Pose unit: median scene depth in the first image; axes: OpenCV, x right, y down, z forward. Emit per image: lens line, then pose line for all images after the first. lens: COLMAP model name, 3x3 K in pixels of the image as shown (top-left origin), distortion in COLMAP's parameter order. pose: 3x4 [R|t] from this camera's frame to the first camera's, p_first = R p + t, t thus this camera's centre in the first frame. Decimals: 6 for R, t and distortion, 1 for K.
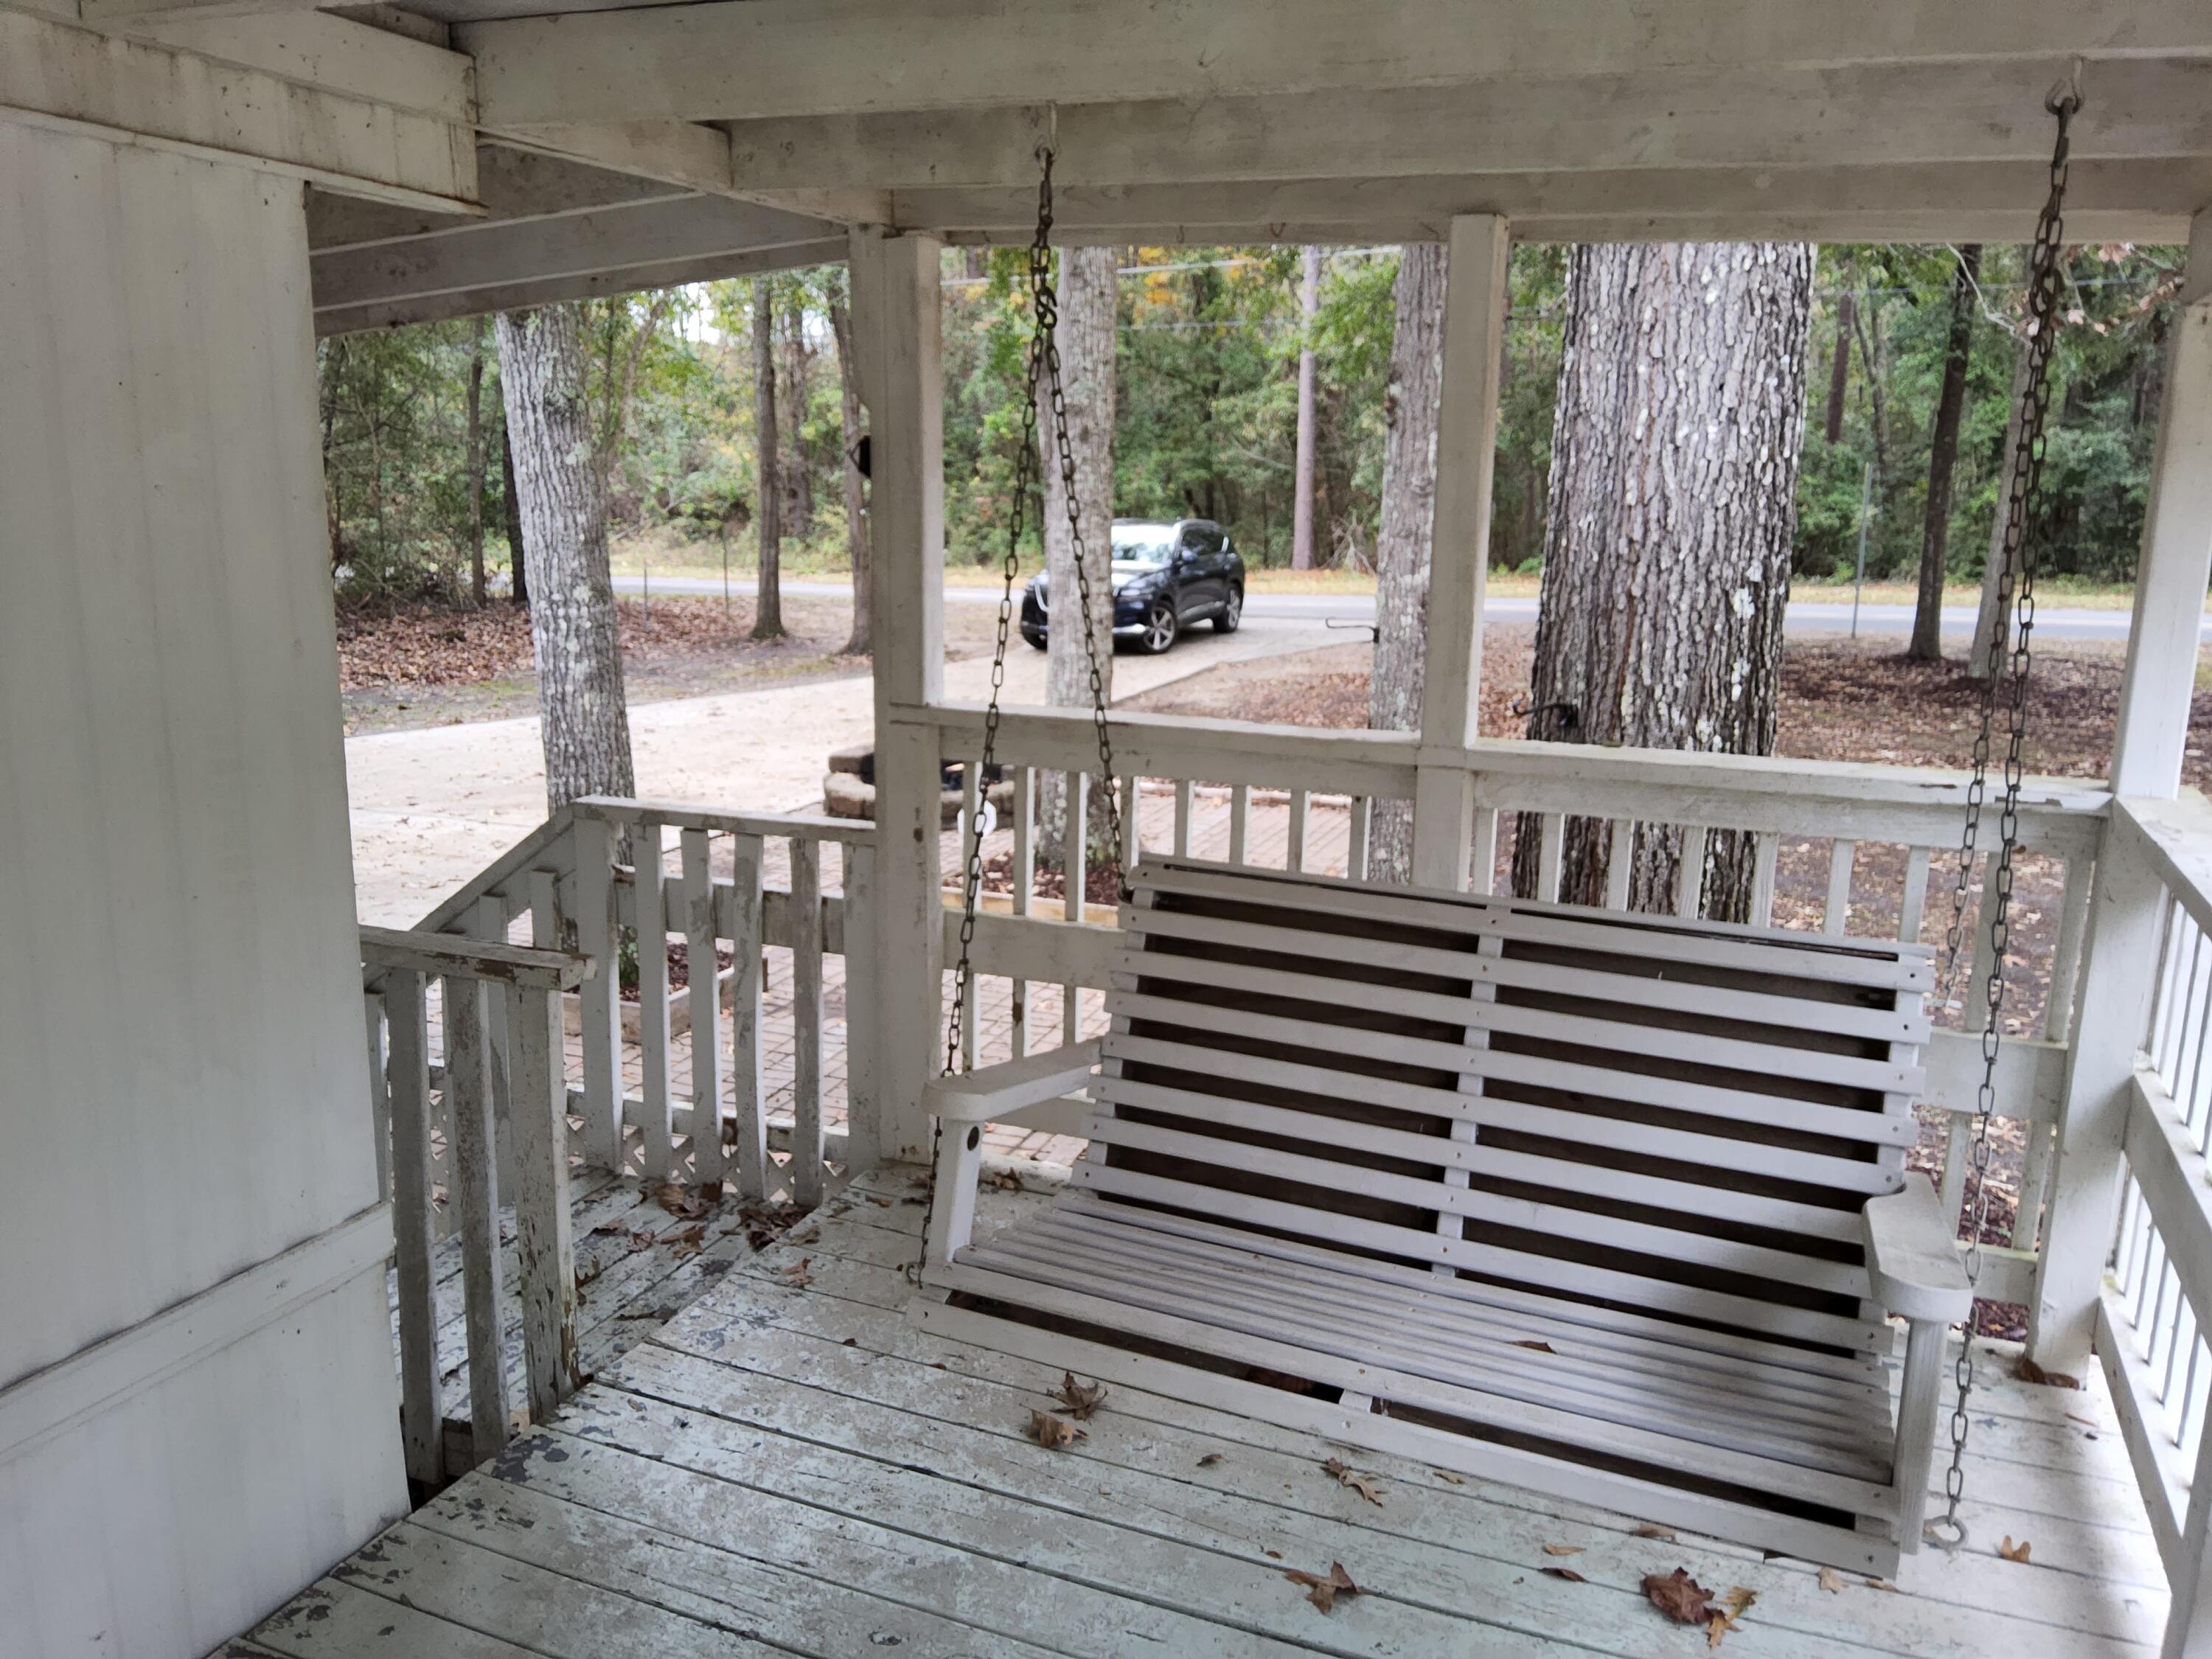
lens RADIAL K [[1647.3, 0, 1109.7], [0, 1647.3, 823.8], [0, 0, 1]] dist [-0.001097, -0.000353]
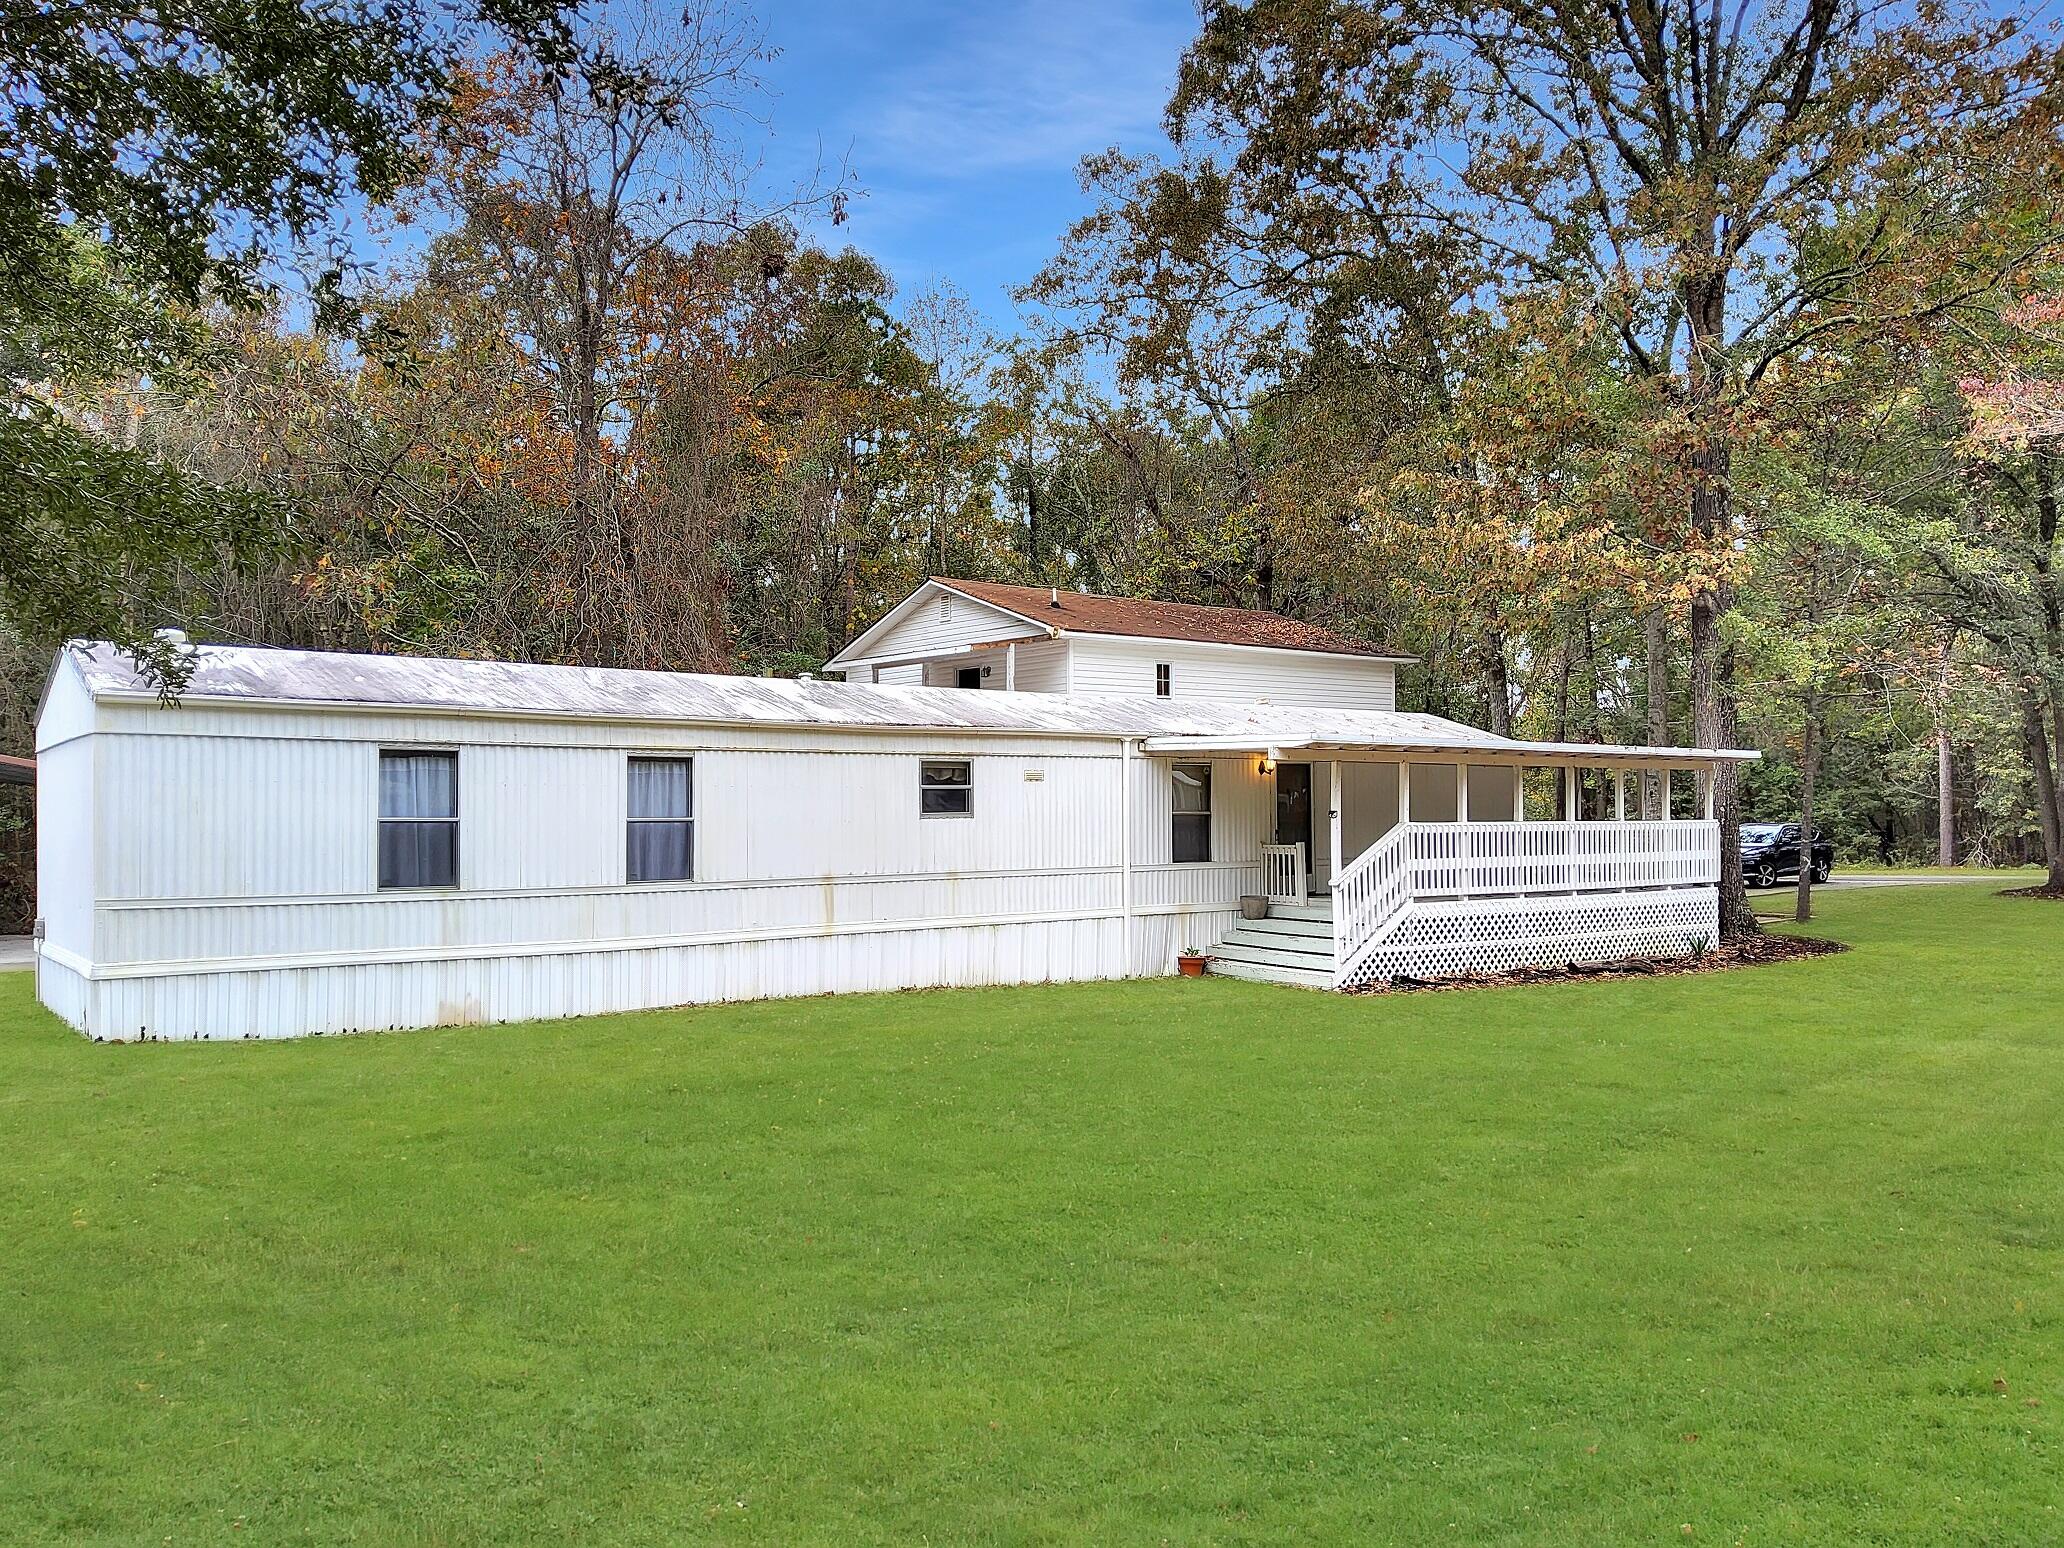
lens RADIAL K [[1537.0, 0, 1031.6], [0, 1537.0, 779.1], [0, 0, 1]] dist [-0.001097, -0.000353]
pose [[0.867441, -0.030867, -0.496581, 0.093036], [-0.085926, 0.973783, -0.210627, 0.123530], [0.490064, 0.225375, 0.842047, -0.544950]]
